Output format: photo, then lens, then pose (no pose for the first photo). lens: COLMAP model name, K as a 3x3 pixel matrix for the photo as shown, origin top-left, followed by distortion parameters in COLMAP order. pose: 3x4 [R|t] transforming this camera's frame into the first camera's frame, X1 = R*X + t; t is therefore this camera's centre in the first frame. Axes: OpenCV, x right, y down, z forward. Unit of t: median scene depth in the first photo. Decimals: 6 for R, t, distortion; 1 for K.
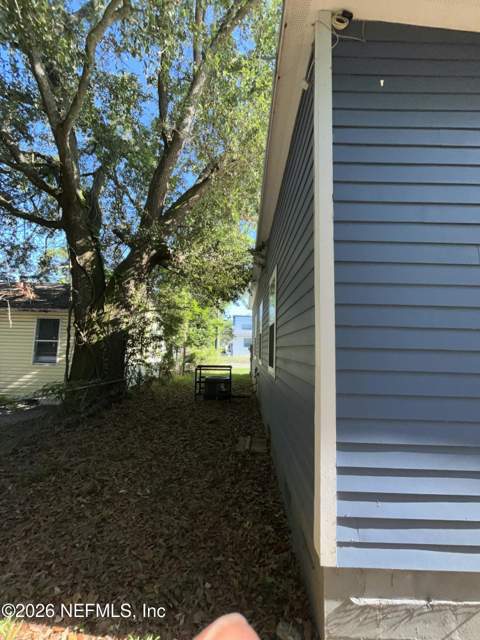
lens RADIAL K [[257.2, 0, 240.0], [0, 257.2, 318.7], [0, 0, 1]] dist [-0.003033, -0.000690]
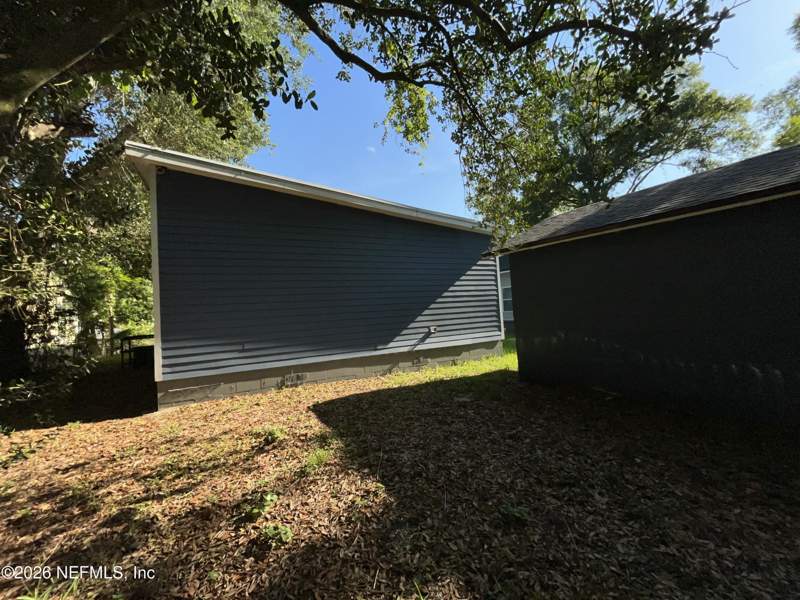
lens RADIAL K [[321.4, 0, 406.6], [0, 321.4, 302.4], [0, 0, 1]] dist [-0.003033, -0.000690]
pose [[0.870261, -0.057604, 0.489212, 0.319834], [0.022233, 0.996720, 0.077812, -0.044474], [-0.492090, -0.056840, 0.868687, -1.048512]]
